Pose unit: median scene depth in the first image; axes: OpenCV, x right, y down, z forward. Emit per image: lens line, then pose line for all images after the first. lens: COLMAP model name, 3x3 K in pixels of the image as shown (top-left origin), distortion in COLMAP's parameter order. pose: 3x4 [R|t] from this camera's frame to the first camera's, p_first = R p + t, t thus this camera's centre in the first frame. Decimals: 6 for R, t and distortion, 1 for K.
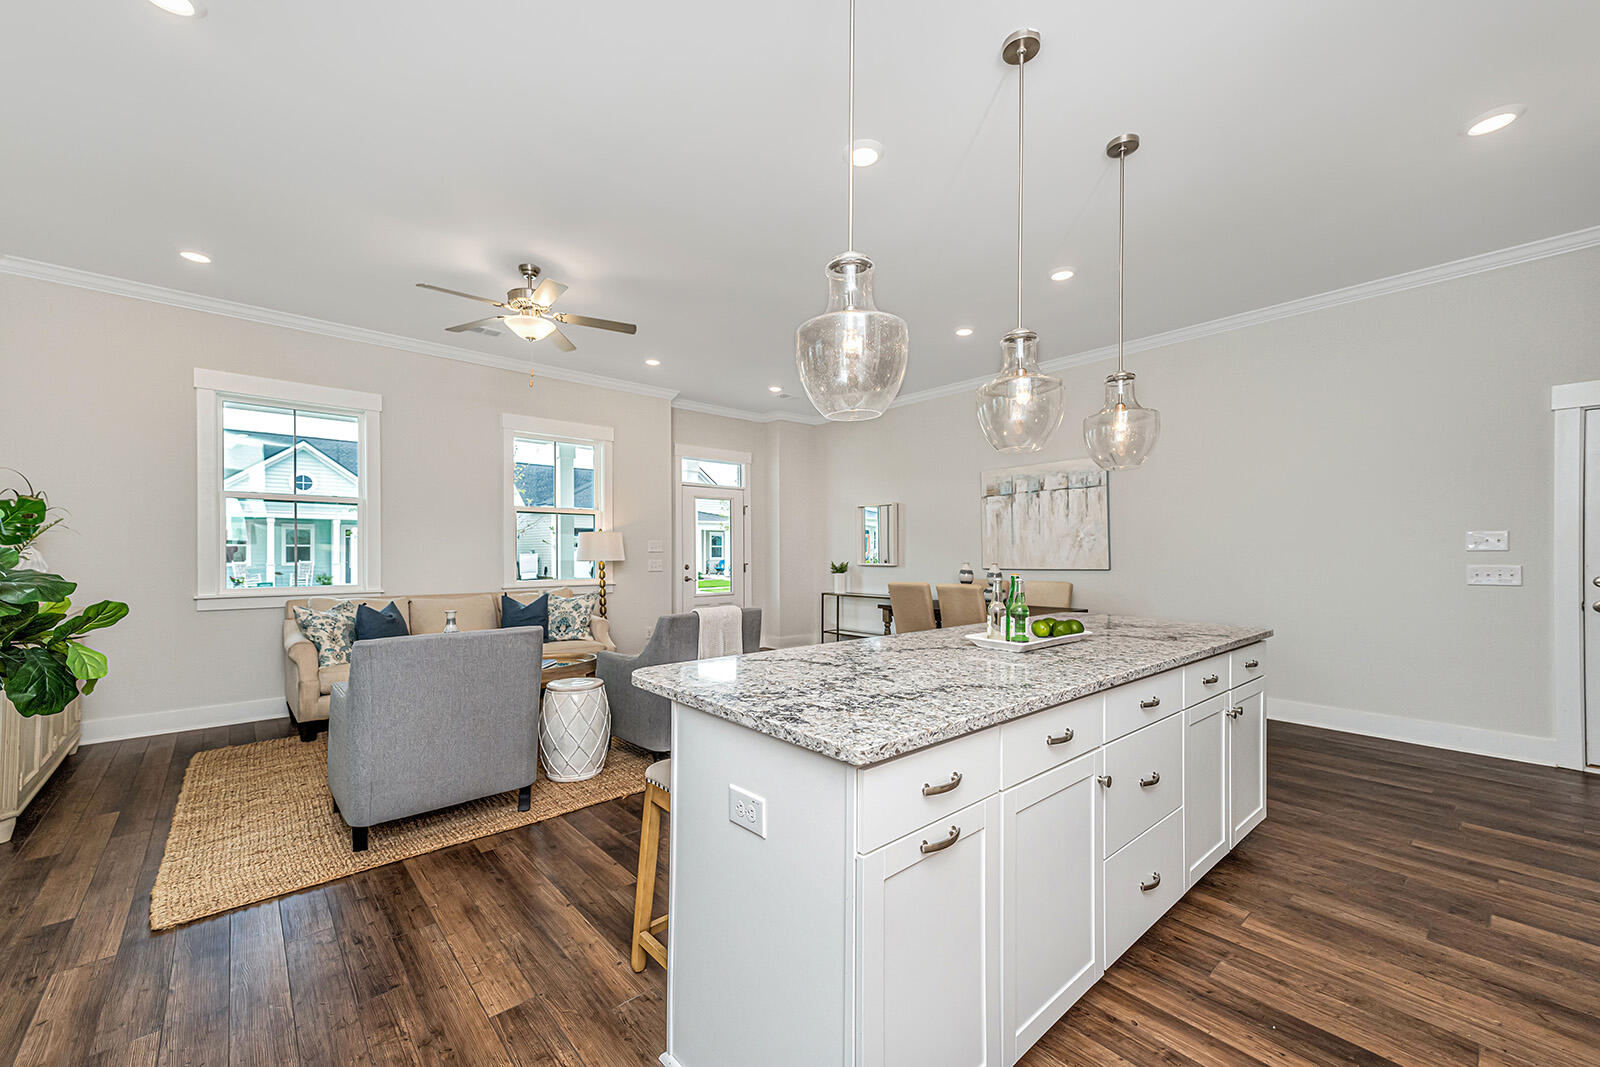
lens RADIAL K [[642.1, 0, 785.9], [0, 642.1, 543.5], [0, 0, 1]] dist [0.016414, 0.001120]
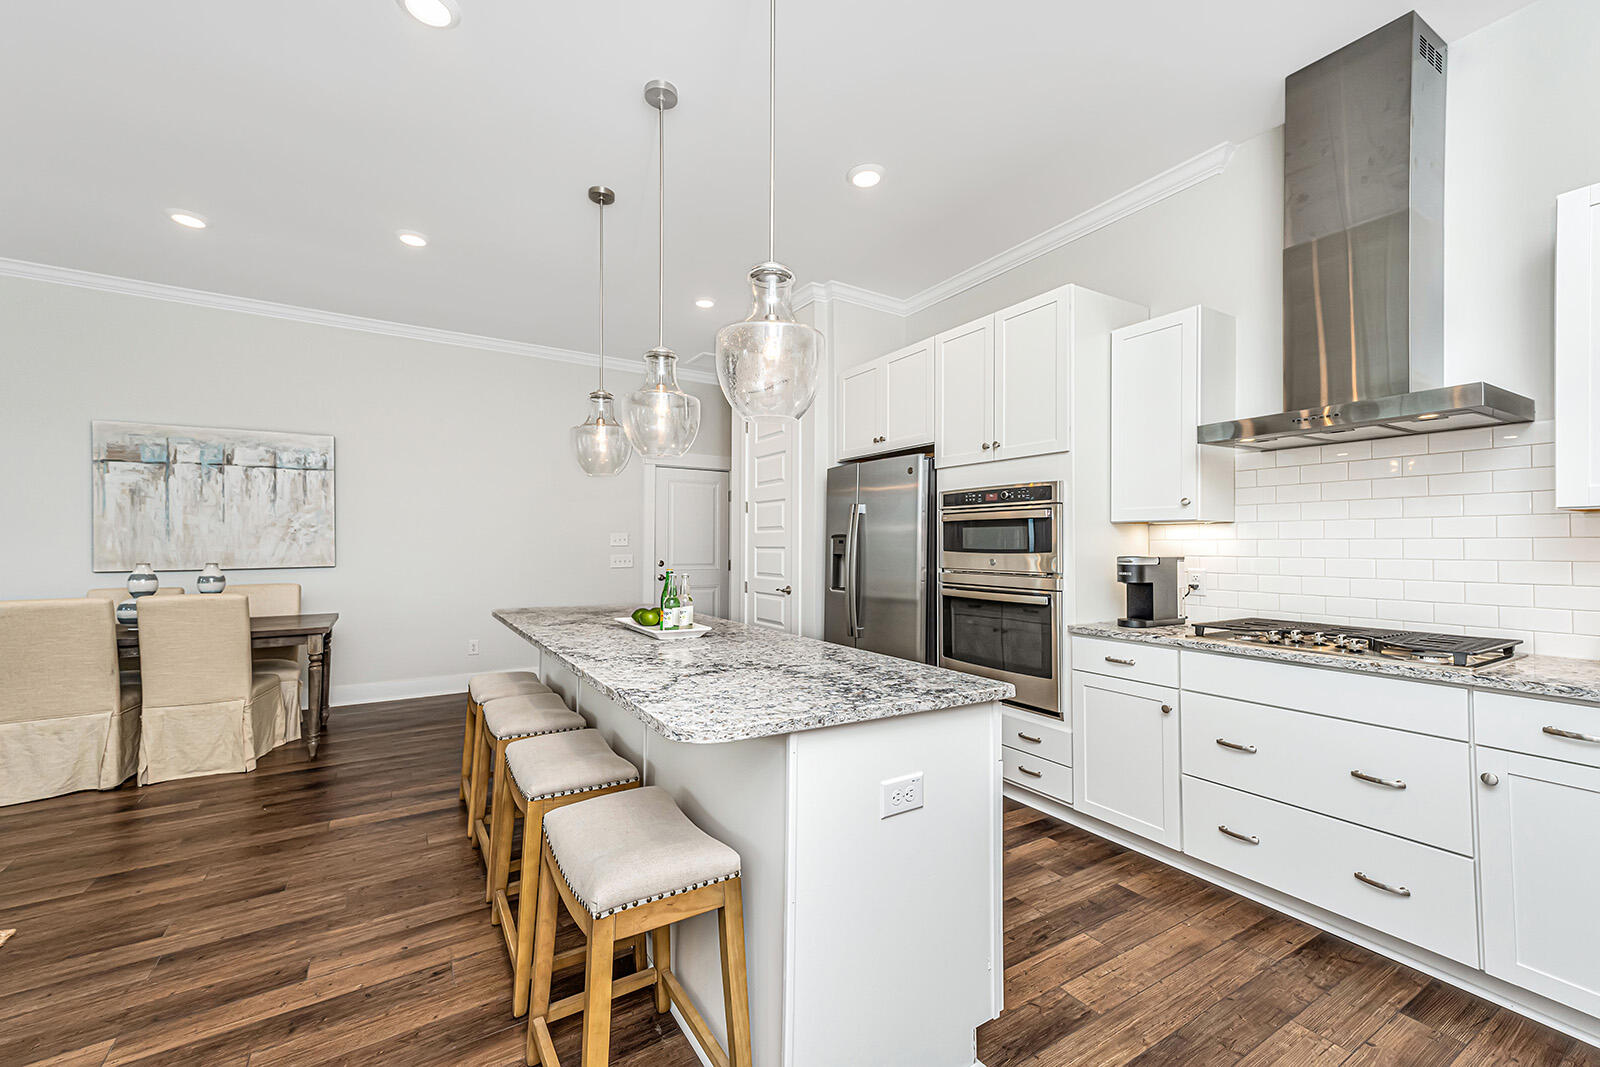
lens RADIAL K [[642.1, 0, 813.5], [0, 642.1, 538.2], [0, 0, 1]] dist [0.016414, 0.001120]
pose [[0.162527, 0.003909, 0.986696, -0.274424], [-0.014217, 0.999898, -0.001620, -0.004953], [-0.986602, -0.013765, 0.162566, 0.224499]]
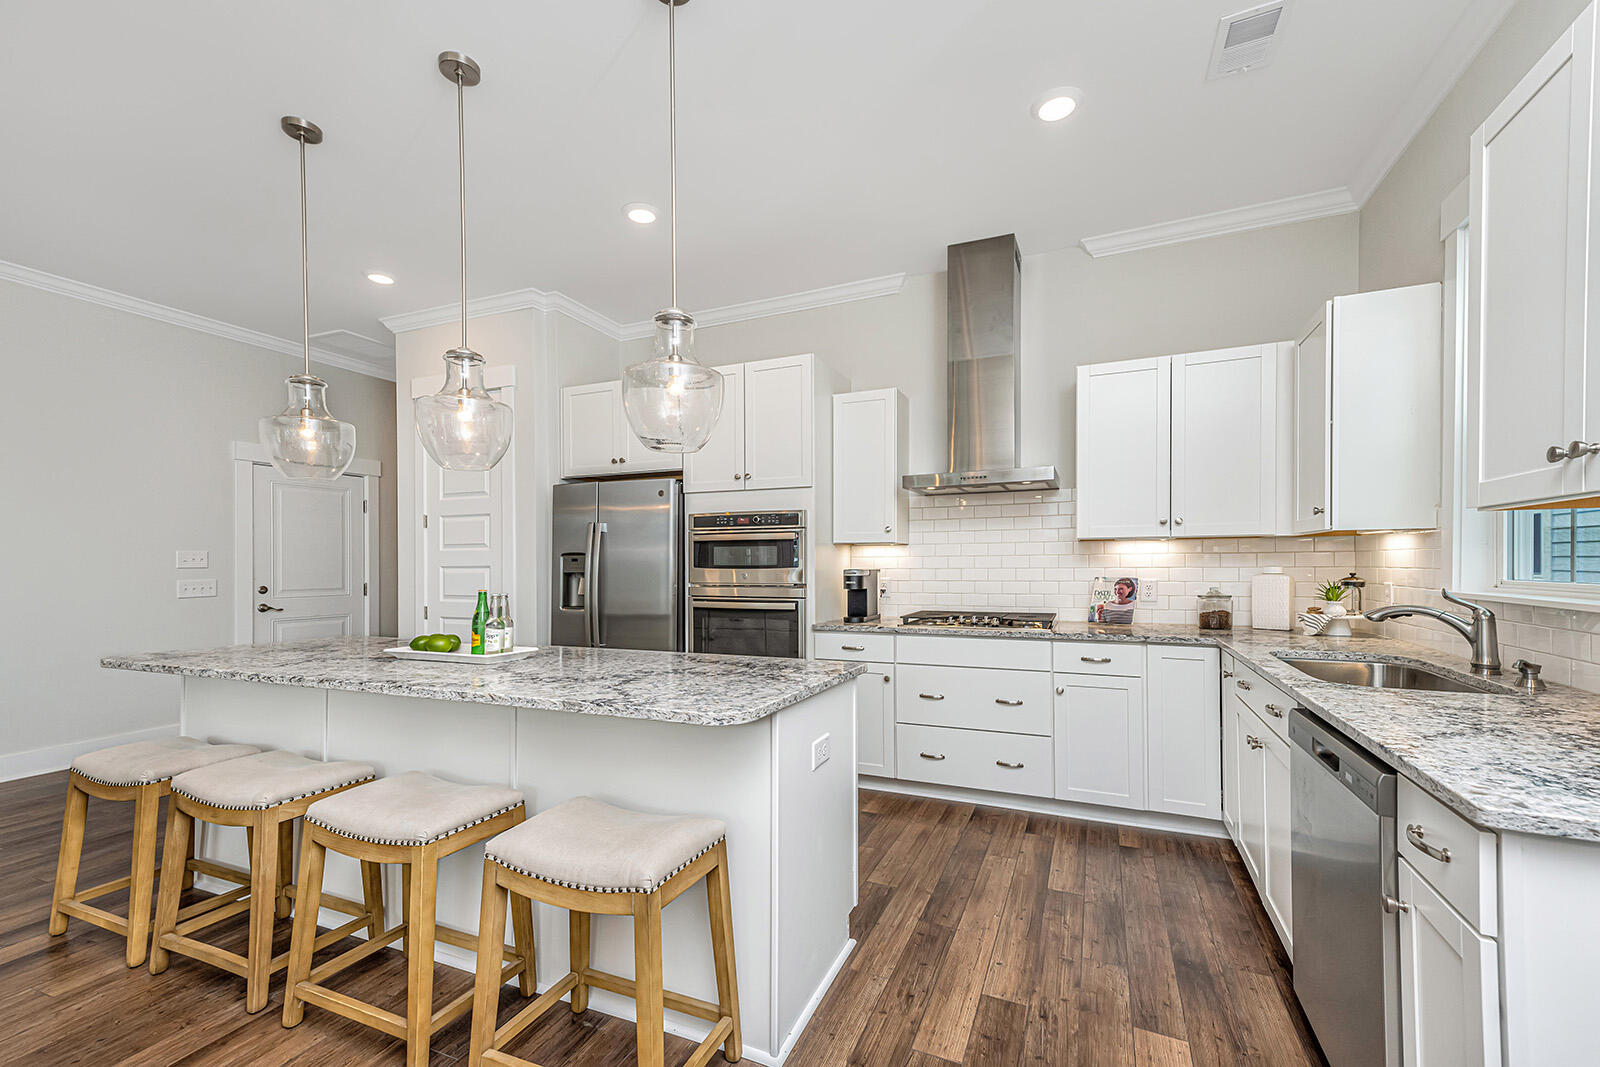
lens RADIAL K [[642.1, 0, 819.9], [0, 642.1, 563.1], [0, 0, 1]] dist [0.016414, 0.001120]
pose [[-0.426831, -0.006111, 0.904311, -0.320175], [-0.007163, 0.999969, 0.003376, -0.003447], [-0.904303, -0.005036, -0.426861, 0.372681]]
